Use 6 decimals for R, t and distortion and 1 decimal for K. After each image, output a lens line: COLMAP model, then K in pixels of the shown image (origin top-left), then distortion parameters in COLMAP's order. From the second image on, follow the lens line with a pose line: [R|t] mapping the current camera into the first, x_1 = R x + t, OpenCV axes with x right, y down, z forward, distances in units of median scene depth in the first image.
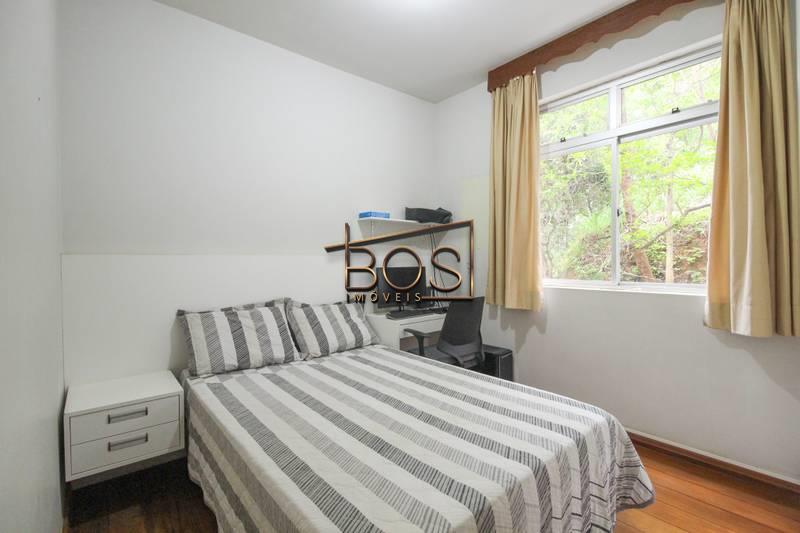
lens RADIAL K [[360.0, 0, 400.0], [0, 360.0, 266.5], [0, 0, 1]] dist [0.001044, 0.000360]
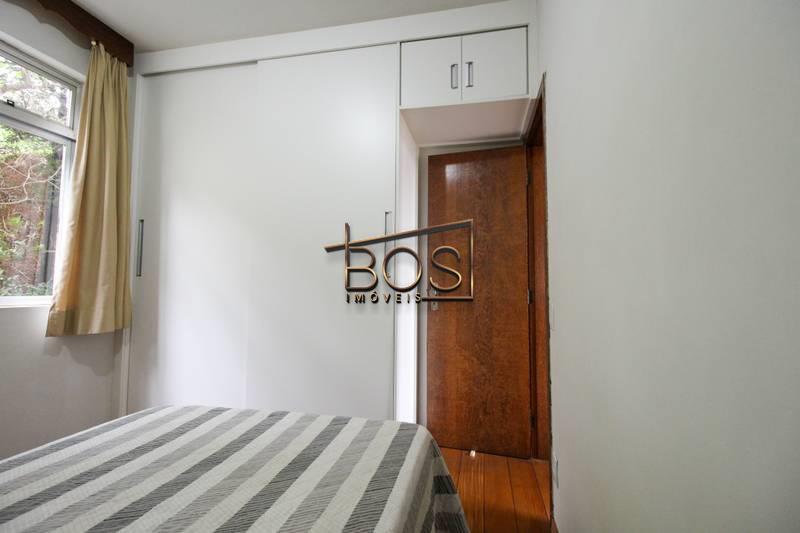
lens RADIAL K [[360.0, 0, 400.0], [0, 360.0, 266.5], [0, 0, 1]] dist [0.001044, 0.000360]
pose [[-0.607594, 0.048018, 0.792795, -0.691030], [0.002038, 0.998262, -0.058901, 0.037213], [-0.794245, -0.034172, -0.606636, 0.986293]]
